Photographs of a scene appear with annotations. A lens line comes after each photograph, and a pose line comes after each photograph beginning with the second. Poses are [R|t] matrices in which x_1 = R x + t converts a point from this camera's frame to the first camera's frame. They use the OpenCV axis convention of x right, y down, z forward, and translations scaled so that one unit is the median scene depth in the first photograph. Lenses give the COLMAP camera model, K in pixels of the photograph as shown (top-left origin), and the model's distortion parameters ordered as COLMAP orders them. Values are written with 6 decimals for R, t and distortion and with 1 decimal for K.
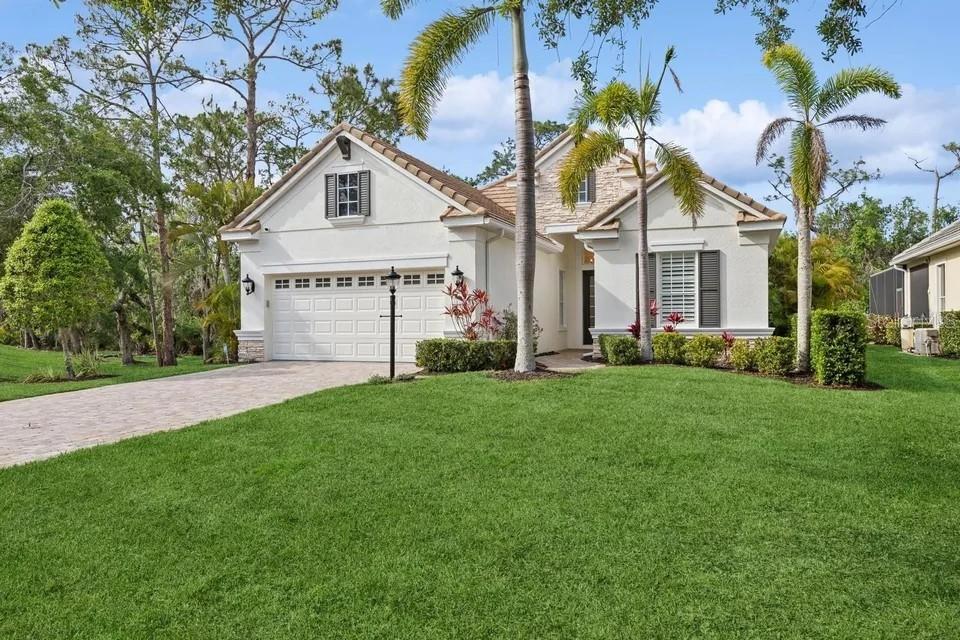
lens RADIAL K [[724.6, 0, 506.4], [0, 724.6, 322.9], [0, 0, 1]] dist [-0.002200, -0.000159]
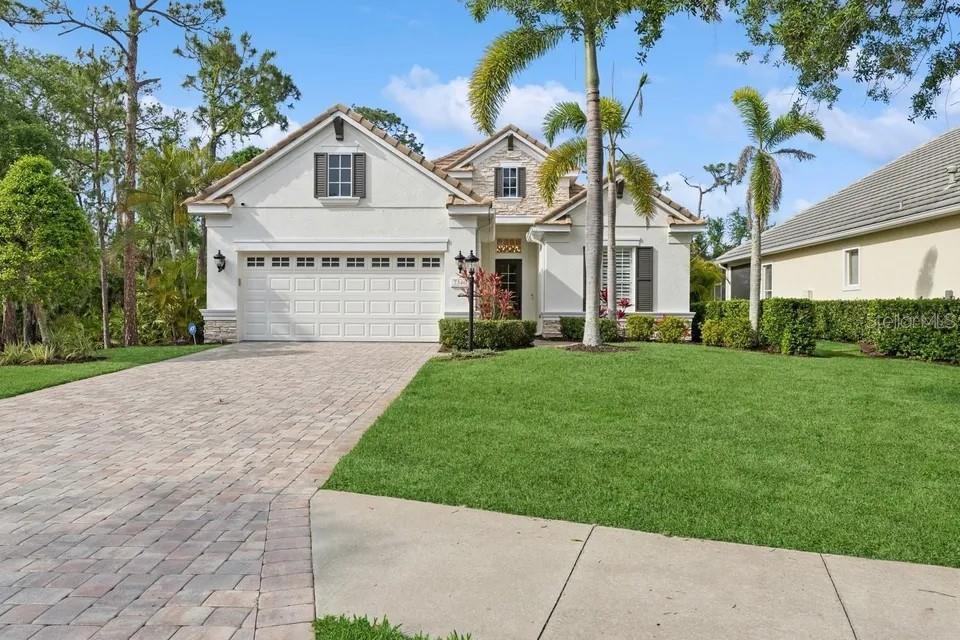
lens RADIAL K [[724.6, 0, 506.4], [0, 724.6, 322.9], [0, 0, 1]] dist [-0.002200, -0.000159]
pose [[0.930130, 0.005649, 0.367186, -0.368096], [-0.011235, 0.999851, 0.013077, 0.011757], [-0.367058, -0.016289, 0.930056, -0.022539]]
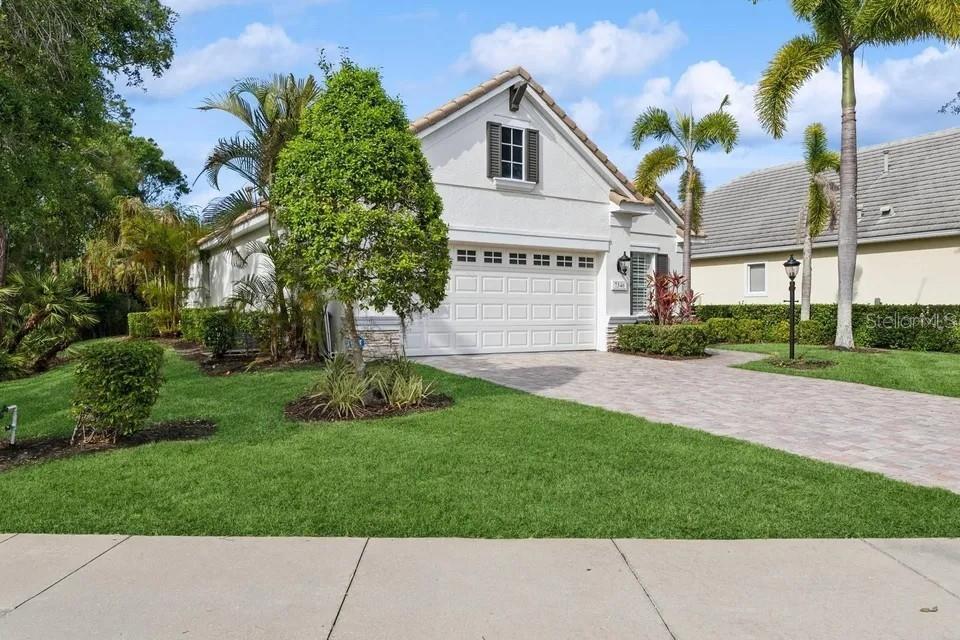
lens RADIAL K [[644.0, 0, 480.2], [0, 644.0, 293.2], [0, 0, 1]] dist [0.002307, 0.001270]
pose [[0.631185, 0.024599, 0.775242, -0.802294], [-0.026585, 0.999596, -0.010074, -0.008305], [-0.775176, -0.014251, 0.631584, 0.554735]]
